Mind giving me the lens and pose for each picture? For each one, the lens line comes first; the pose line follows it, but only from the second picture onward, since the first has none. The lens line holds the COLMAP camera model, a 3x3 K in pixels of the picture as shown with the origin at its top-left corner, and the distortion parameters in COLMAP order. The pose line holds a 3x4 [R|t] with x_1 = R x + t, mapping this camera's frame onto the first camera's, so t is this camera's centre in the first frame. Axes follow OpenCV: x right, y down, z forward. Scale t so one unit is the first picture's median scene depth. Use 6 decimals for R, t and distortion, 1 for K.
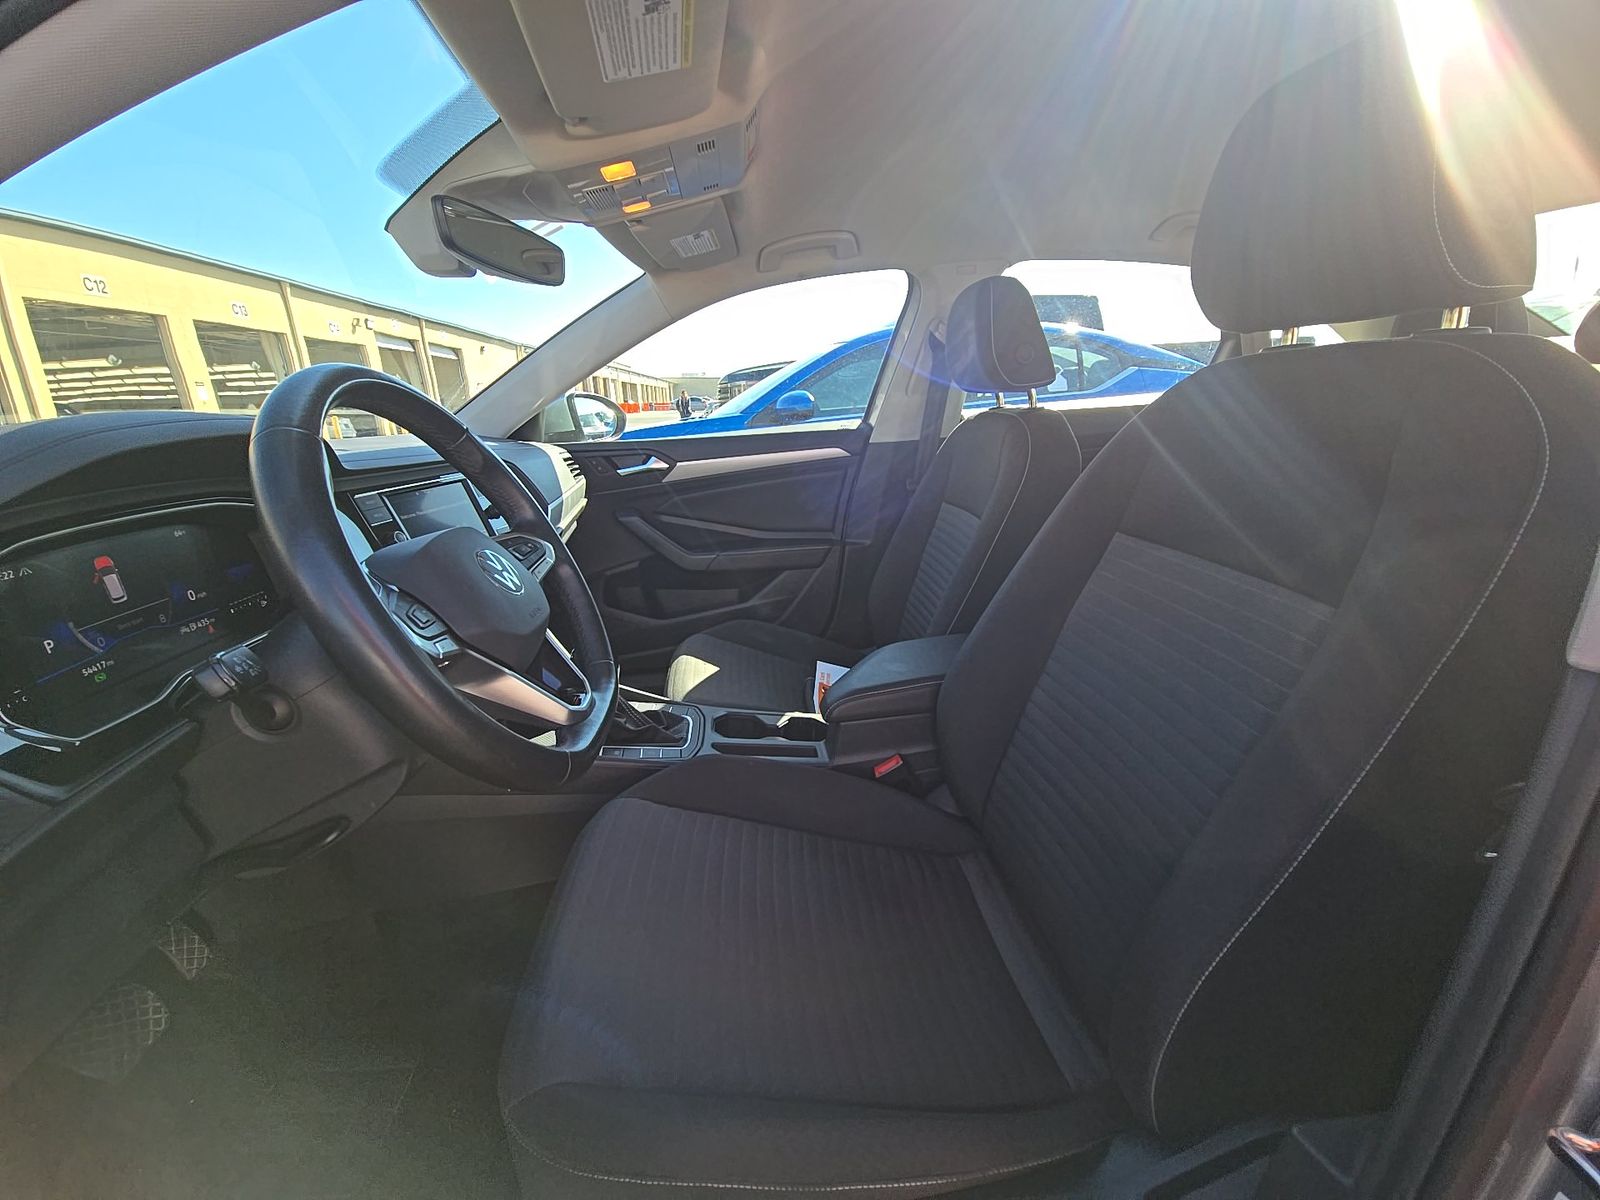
lens RADIAL K [[649.7, 0, 795.5], [0, 649.7, 592.1], [0, 0, 1]] dist [0.016227, -0.011756]
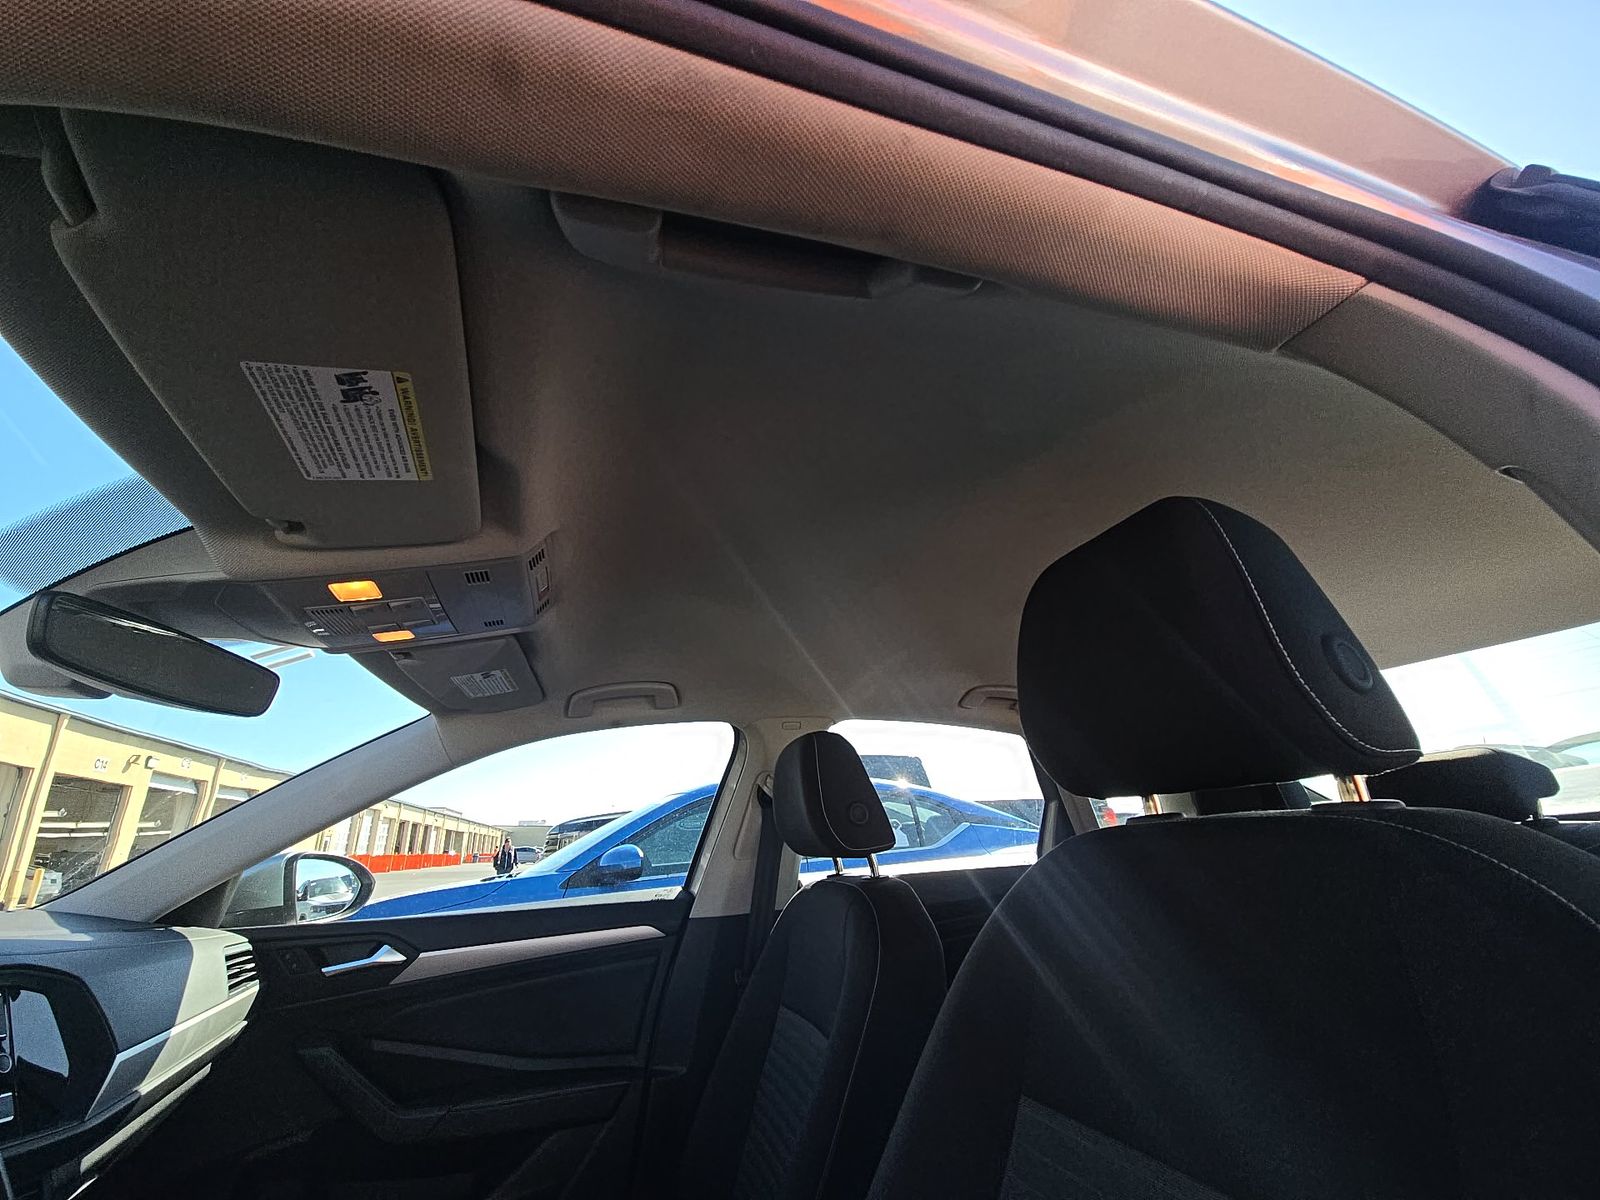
lens RADIAL K [[649.7, 0, 795.5], [0, 649.7, 592.1], [0, 0, 1]] dist [0.016227, -0.011756]
pose [[0.976208, 0.082595, 0.200490, 0.047584], [0.058759, 0.789255, -0.611247, -0.047734], [-0.208724, 0.608485, 0.765624, 0.113344]]
